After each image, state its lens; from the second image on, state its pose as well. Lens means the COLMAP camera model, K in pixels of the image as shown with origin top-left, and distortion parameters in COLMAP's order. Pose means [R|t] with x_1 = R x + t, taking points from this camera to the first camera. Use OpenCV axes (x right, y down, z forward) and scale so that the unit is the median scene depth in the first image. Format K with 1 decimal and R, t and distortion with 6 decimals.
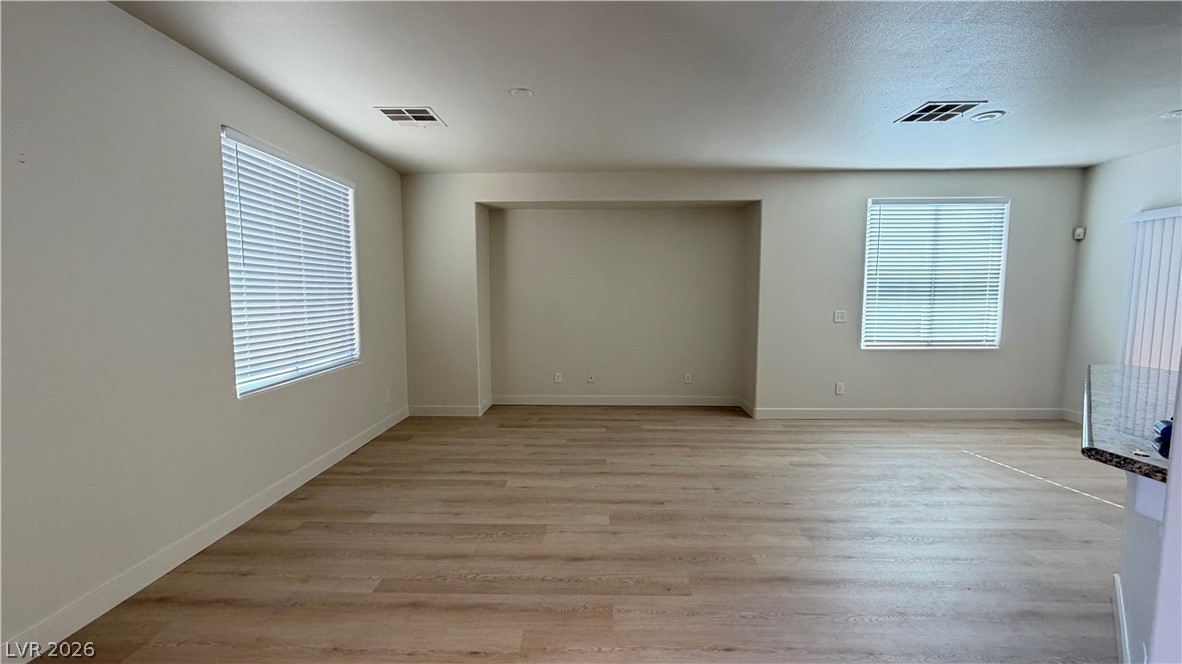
lens RADIAL K [[470.1, 0, 588.9], [0, 470.1, 332.9], [0, 0, 1]] dist [-0.000387, 0.000512]
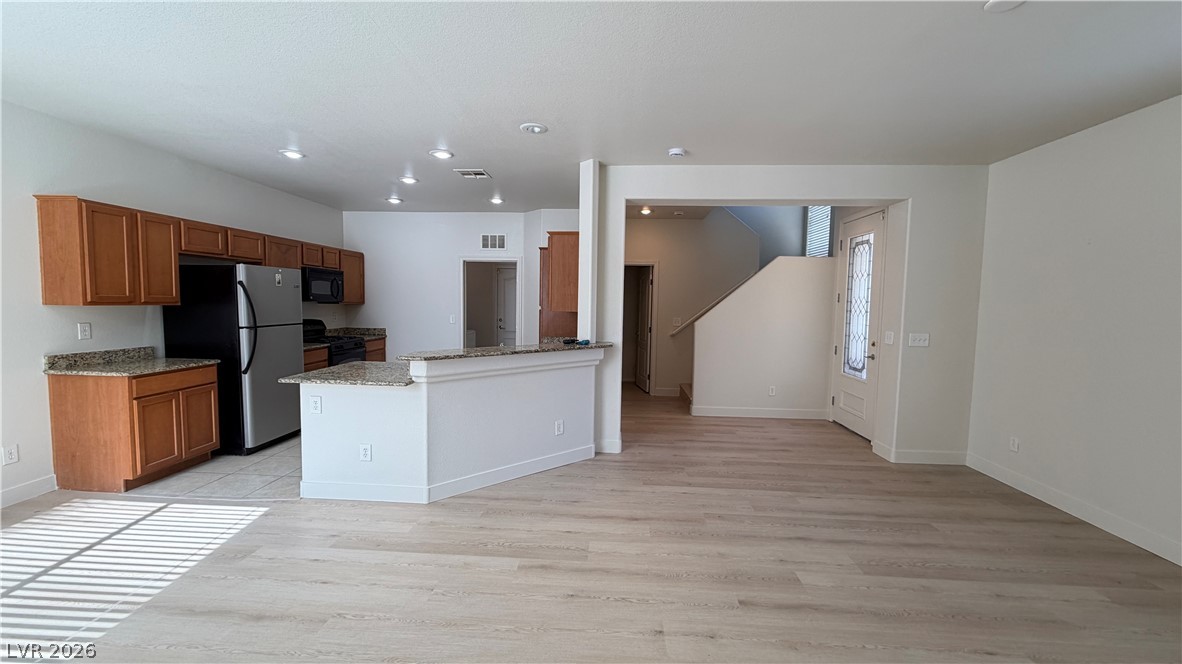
lens RADIAL K [[470.1, 0, 588.9], [0, 470.1, 332.9], [0, 0, 1]] dist [-0.000387, 0.000512]
pose [[-0.999112, -0.017927, 0.038129, 0.433548], [-0.011902, 0.988193, 0.152753, -0.184537], [-0.040417, 0.152163, -0.987529, 1.942198]]
